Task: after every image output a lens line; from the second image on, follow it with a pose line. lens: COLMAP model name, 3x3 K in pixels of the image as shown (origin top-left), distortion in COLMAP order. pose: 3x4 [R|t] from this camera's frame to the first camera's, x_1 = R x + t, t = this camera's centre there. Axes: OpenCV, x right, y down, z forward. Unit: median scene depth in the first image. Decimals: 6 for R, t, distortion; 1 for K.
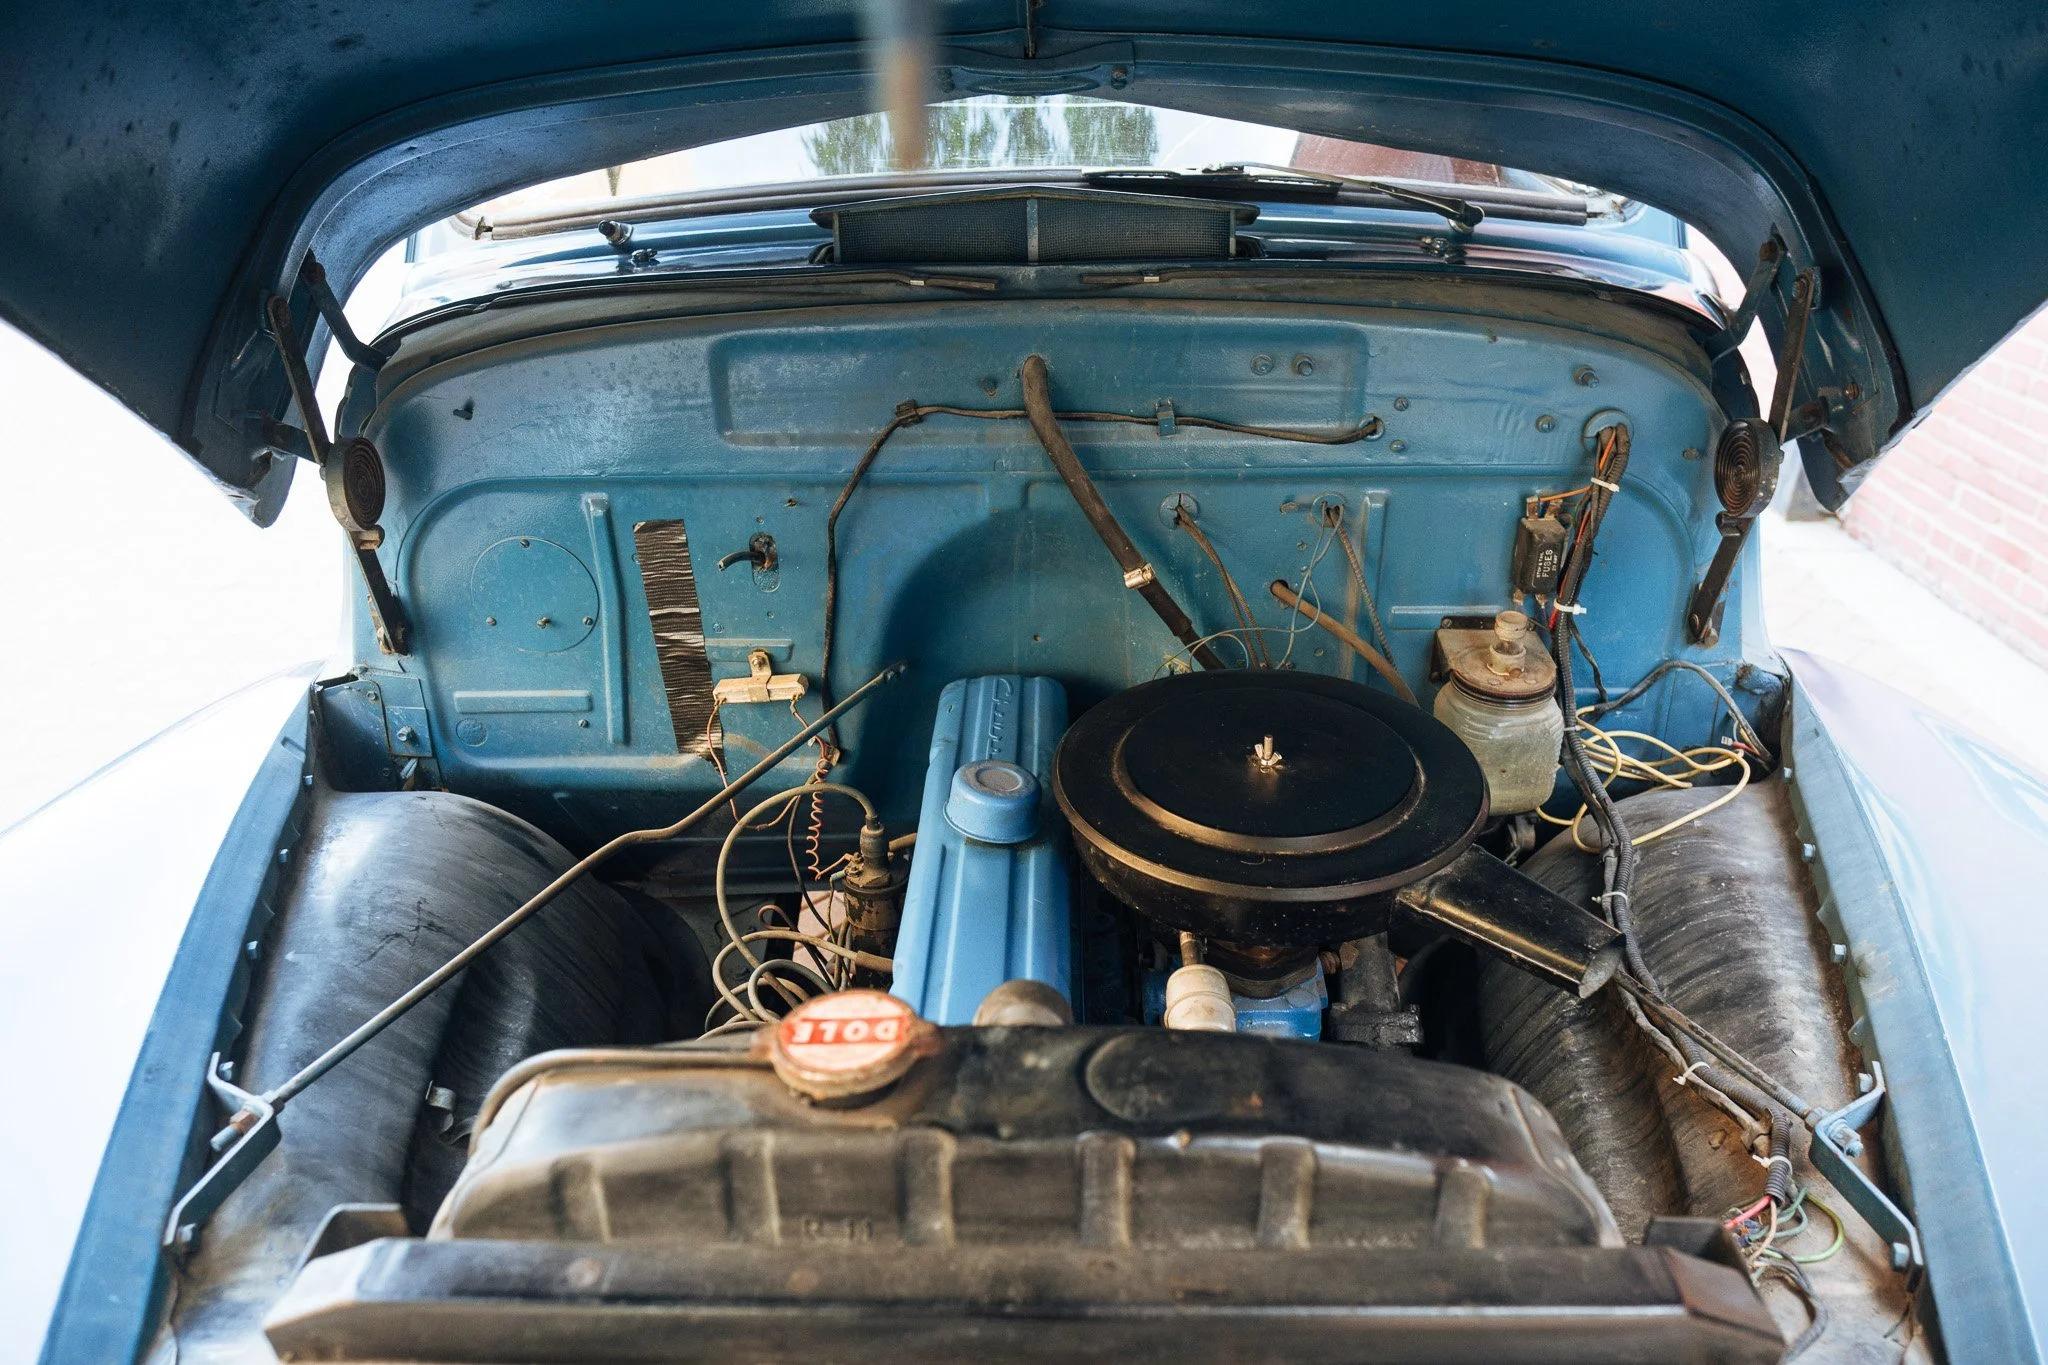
lens RADIAL K [[1409.6, 0, 1030.5], [0, 1409.6, 660.9], [0, 0, 1]] dist [-0.020408, 0.000876]
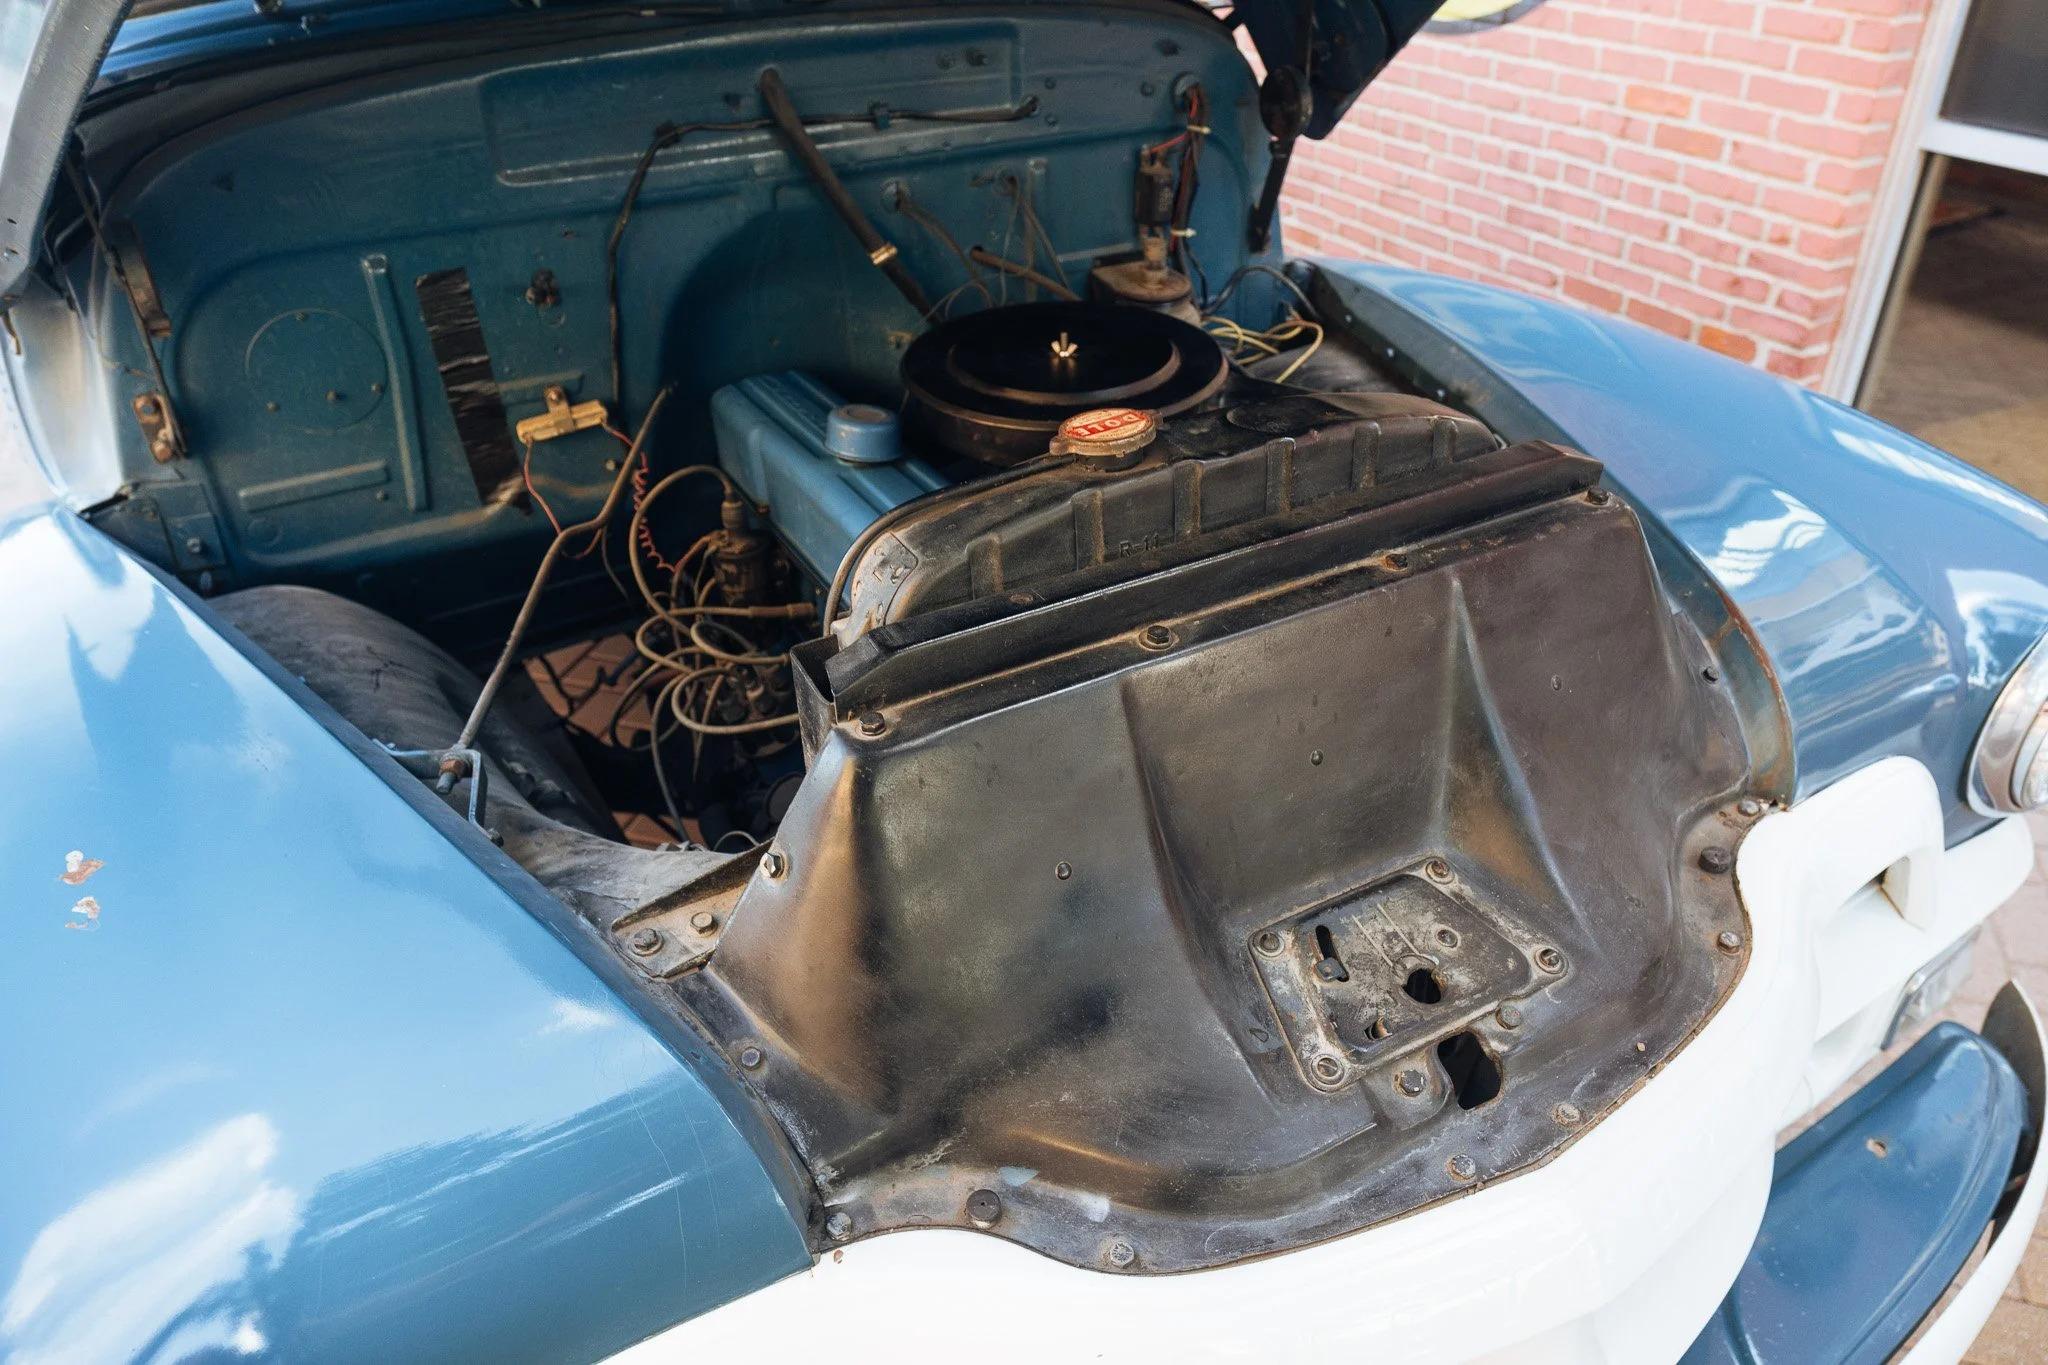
lens RADIAL K [[1409.6, 0, 1042.6], [0, 1409.6, 664.9], [0, 0, 1]] dist [-0.020408, 0.000876]
pose [[0.865588, -0.266109, 0.424198, -0.398212], [0.217708, 0.962847, 0.159775, 0.112777], [-0.450956, -0.045948, 0.891363, -0.143699]]
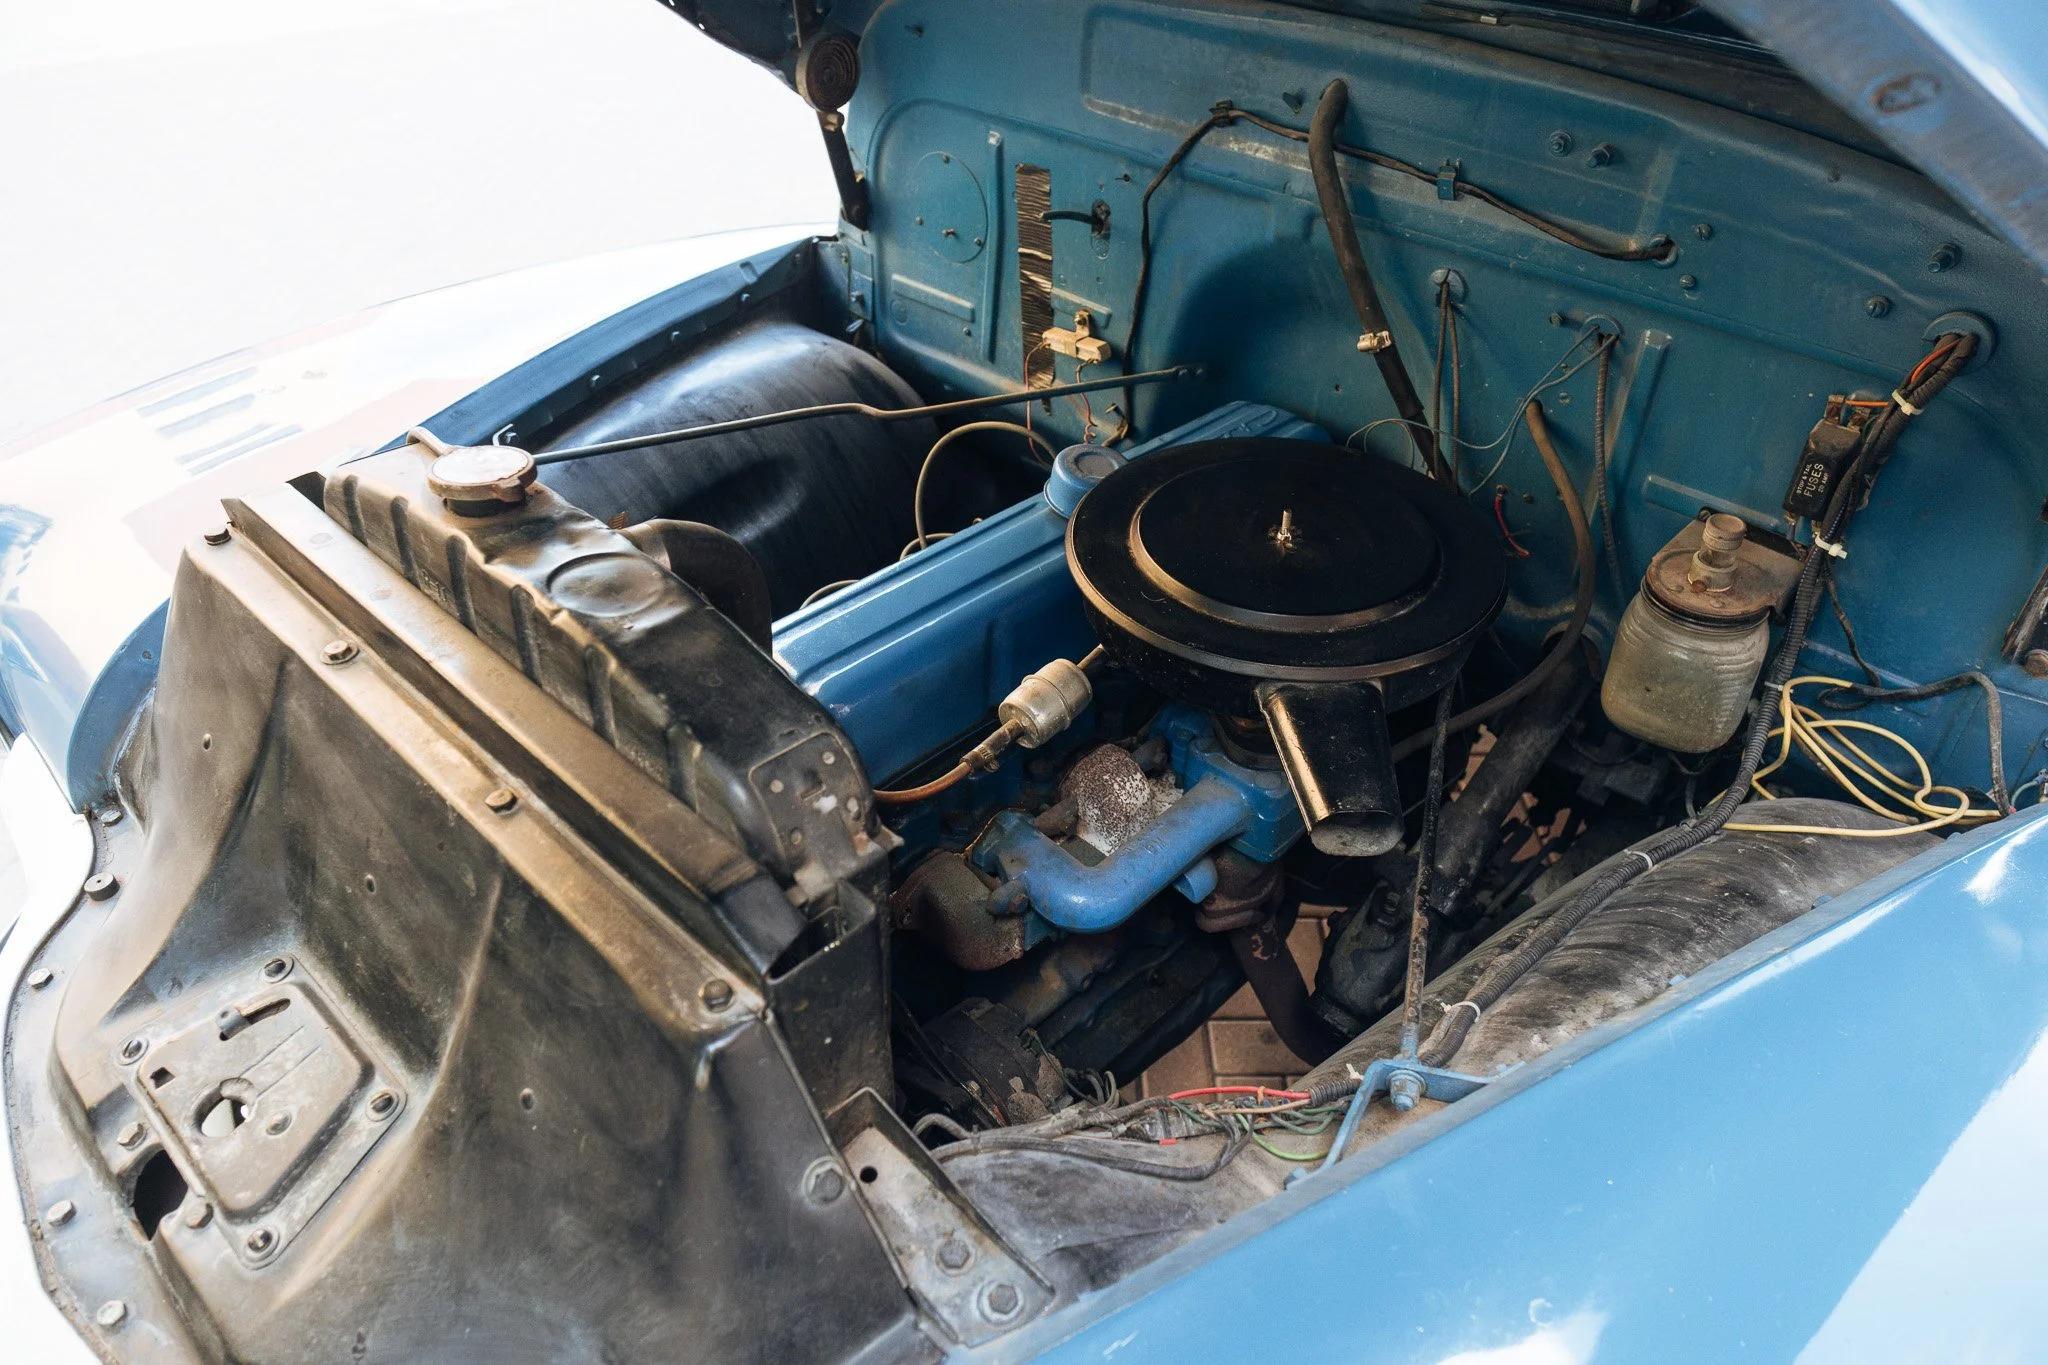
lens RADIAL K [[1409.6, 0, 1025.9], [0, 1409.6, 664.9], [0, 0, 1]] dist [-0.020408, 0.000876]
pose [[0.741394, 0.422605, -0.521287, 0.479523], [-0.316423, 0.905173, 0.283792, -0.056336], [0.591787, -0.045455, 0.804812, 0.084467]]
